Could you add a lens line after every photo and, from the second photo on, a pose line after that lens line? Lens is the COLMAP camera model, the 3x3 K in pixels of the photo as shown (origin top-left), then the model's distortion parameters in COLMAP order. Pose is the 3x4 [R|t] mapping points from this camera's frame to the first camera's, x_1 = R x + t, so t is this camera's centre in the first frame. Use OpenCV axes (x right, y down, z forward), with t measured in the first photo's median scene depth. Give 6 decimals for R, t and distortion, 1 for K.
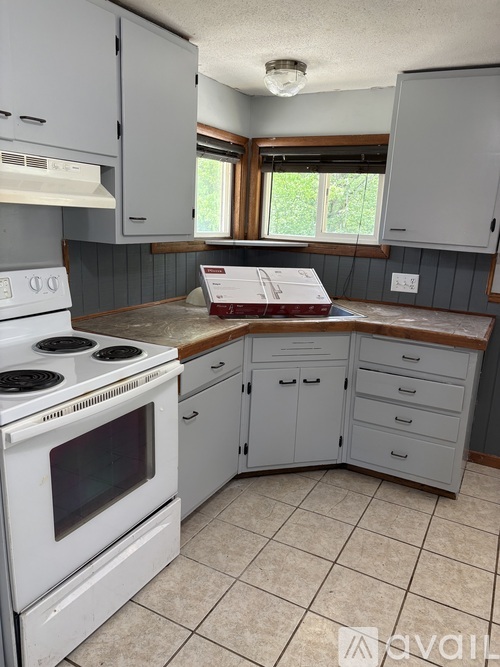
lens RADIAL K [[506.3, 0, 247.3], [0, 506.3, 335.0], [0, 0, 1]] dist [0.059554, -0.067724]
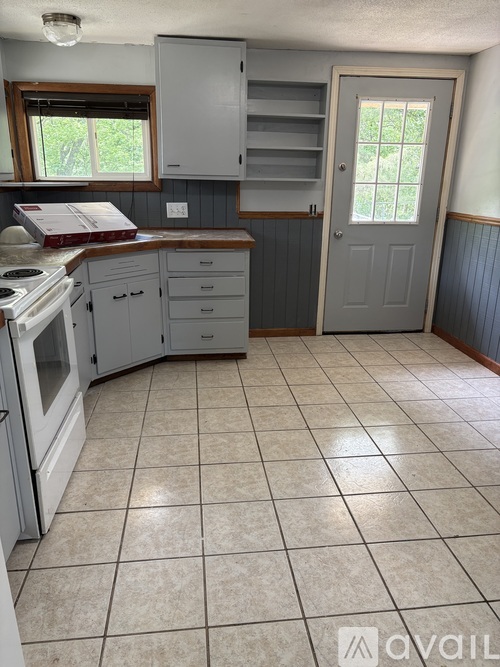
lens RADIAL K [[506.3, 0, 247.3], [0, 506.3, 335.0], [0, 0, 1]] dist [0.059554, -0.067724]
pose [[0.820433, -0.208181, 0.532494, -0.324672], [0.160087, 0.977744, 0.135602, 0.064578], [-0.548873, -0.026007, 0.835501, -0.178465]]
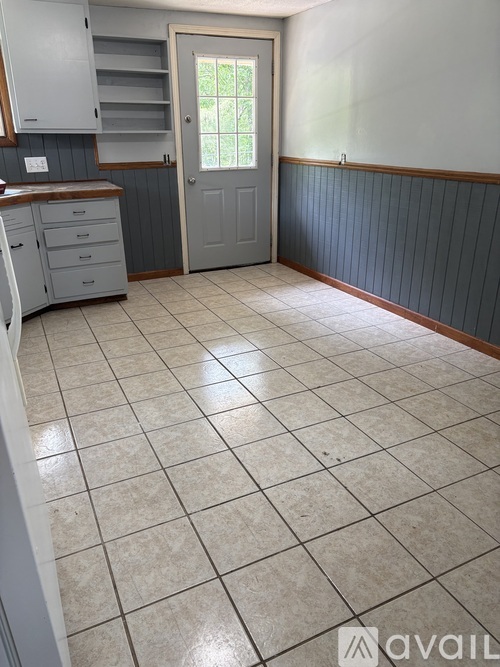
lens RADIAL K [[506.3, 0, 247.3], [0, 506.3, 335.0], [0, 0, 1]] dist [0.059554, -0.067724]
pose [[0.593847, -0.354953, 0.722048, -0.534137], [0.227120, 0.934882, 0.272786, 0.079263], [-0.771856, 0.001998, 0.635794, -0.277151]]
